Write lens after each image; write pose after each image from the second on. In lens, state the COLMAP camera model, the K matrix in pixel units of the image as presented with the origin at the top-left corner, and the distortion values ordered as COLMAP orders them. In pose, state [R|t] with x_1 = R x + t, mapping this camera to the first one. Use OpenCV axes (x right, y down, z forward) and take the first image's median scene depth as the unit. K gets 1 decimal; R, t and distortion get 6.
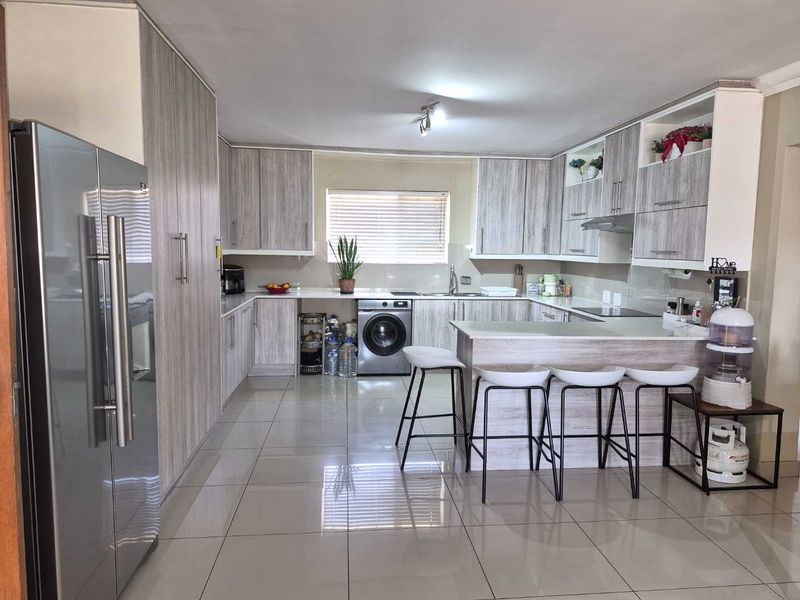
lens RADIAL K [[626.3, 0, 400.6], [0, 626.3, 302.1], [0, 0, 1]] dist [0.009370, 0.005796]
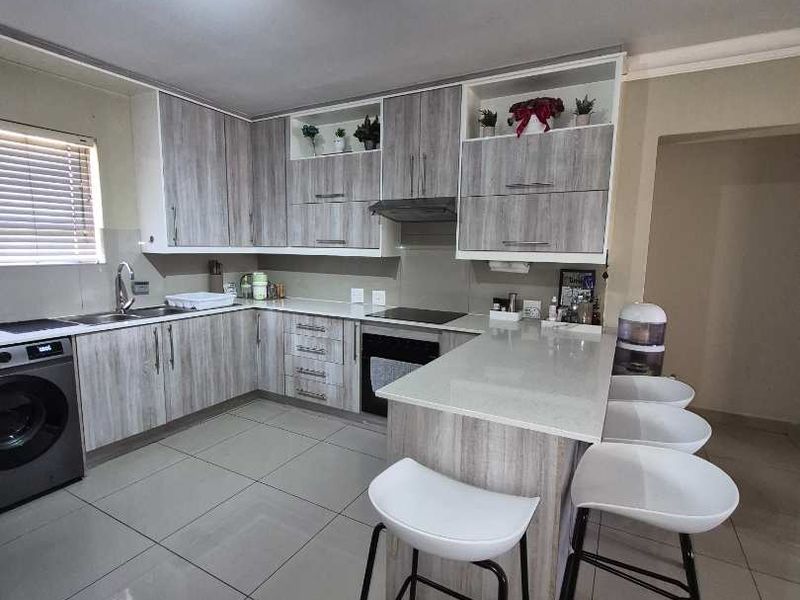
lens RADIAL K [[413.4, 0, 402.7], [0, 413.4, 303.1], [0, 0, 1]] dist [-0.000395, 0.002620]
pose [[0.546891, -0.114467, 0.829342, -0.111004], [0.066174, 0.993420, 0.093476, -0.045122], [-0.834585, 0.003760, 0.550867, 0.600849]]
